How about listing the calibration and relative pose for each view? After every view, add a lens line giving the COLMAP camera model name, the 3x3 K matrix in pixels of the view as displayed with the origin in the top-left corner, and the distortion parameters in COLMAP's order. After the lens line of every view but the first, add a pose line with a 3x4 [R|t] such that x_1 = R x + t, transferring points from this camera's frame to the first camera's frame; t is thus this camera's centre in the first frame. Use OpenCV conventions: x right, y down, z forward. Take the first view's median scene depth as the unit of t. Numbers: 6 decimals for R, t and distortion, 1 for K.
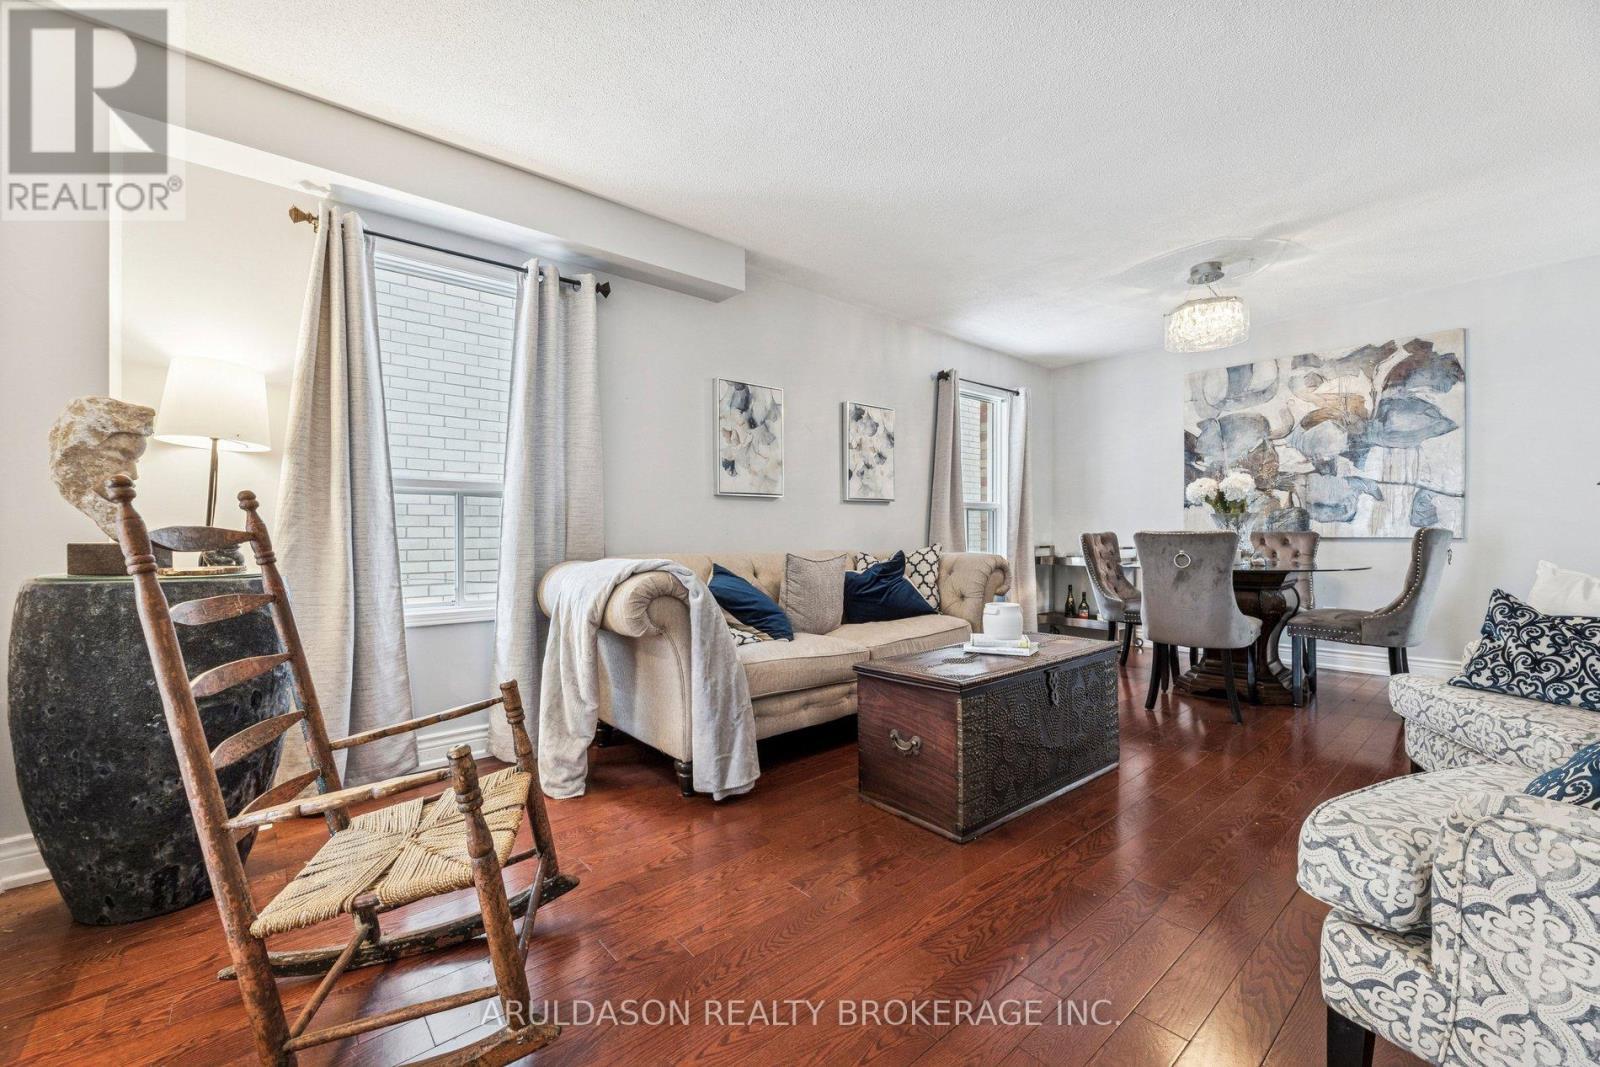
lens RADIAL K [[649.7, 0, 798.3], [0, 649.7, 533.0], [0, 0, 1]] dist [-0.007093, 0.001128]
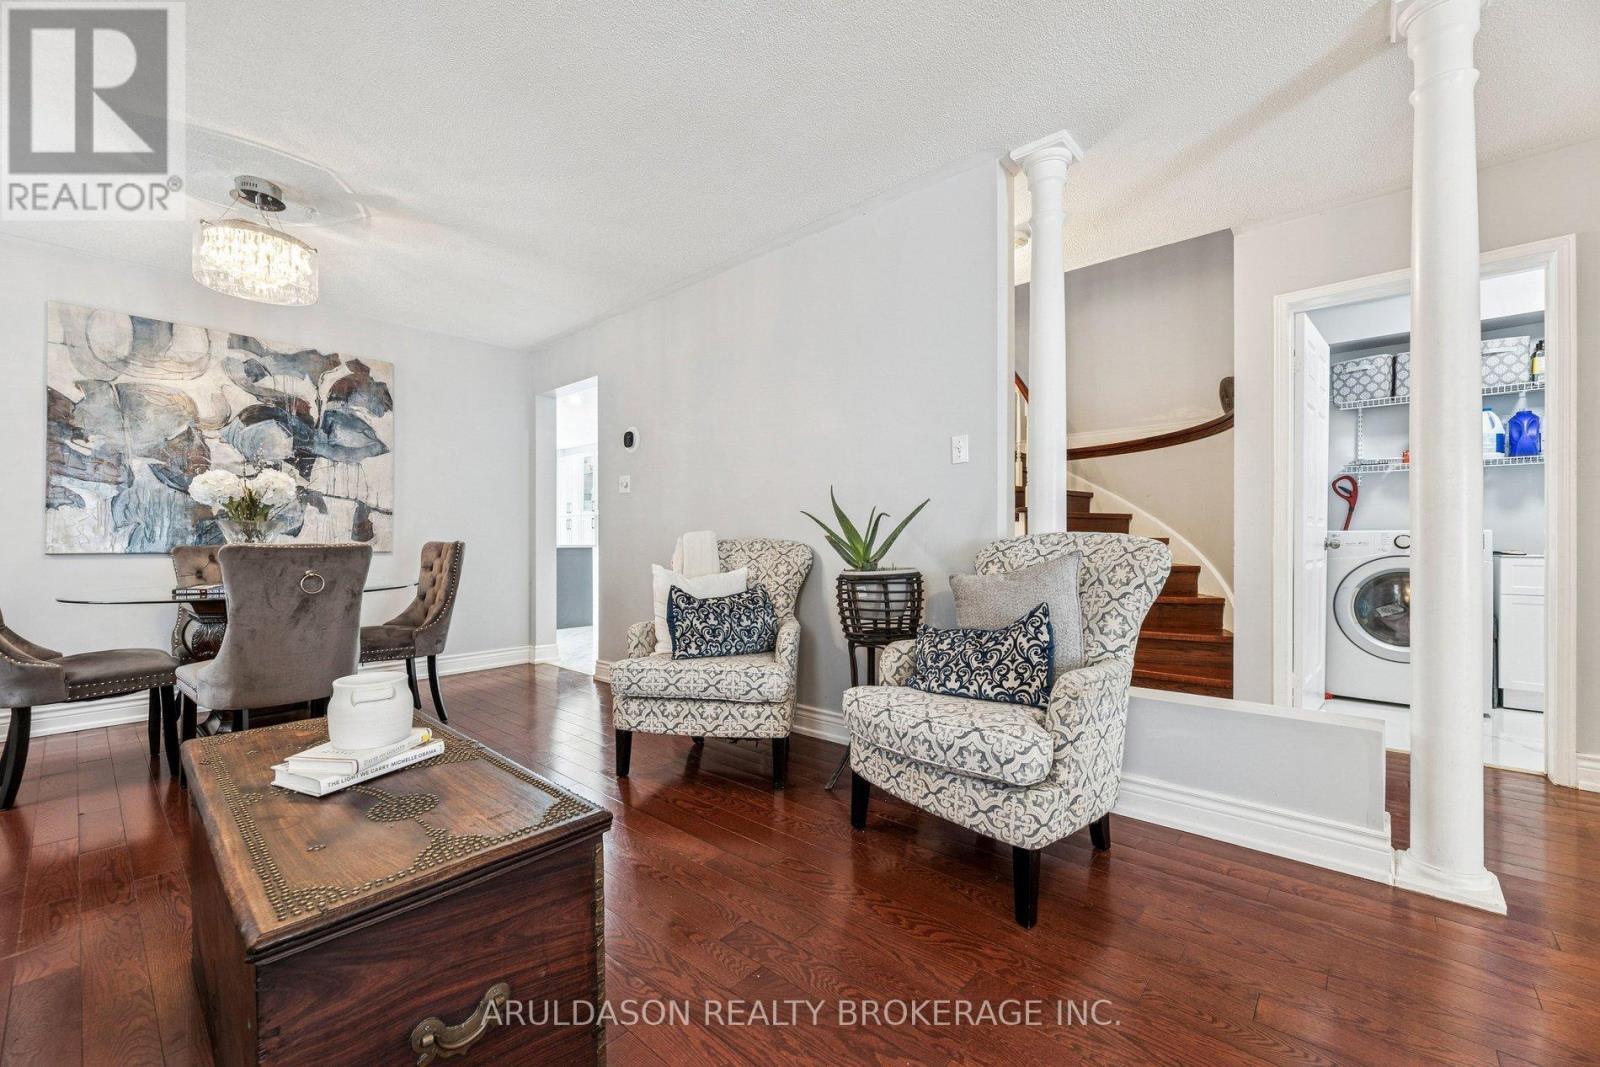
lens RADIAL K [[649.7, 0, 775.9], [0, 649.7, 549.0], [0, 0, 1]] dist [-0.007093, 0.001128]
pose [[-0.129368, -0.005444, 0.991582, -0.159936], [0.003666, 0.999975, 0.005968, 0.000312], [-0.991590, 0.004408, -0.129345, 0.455879]]
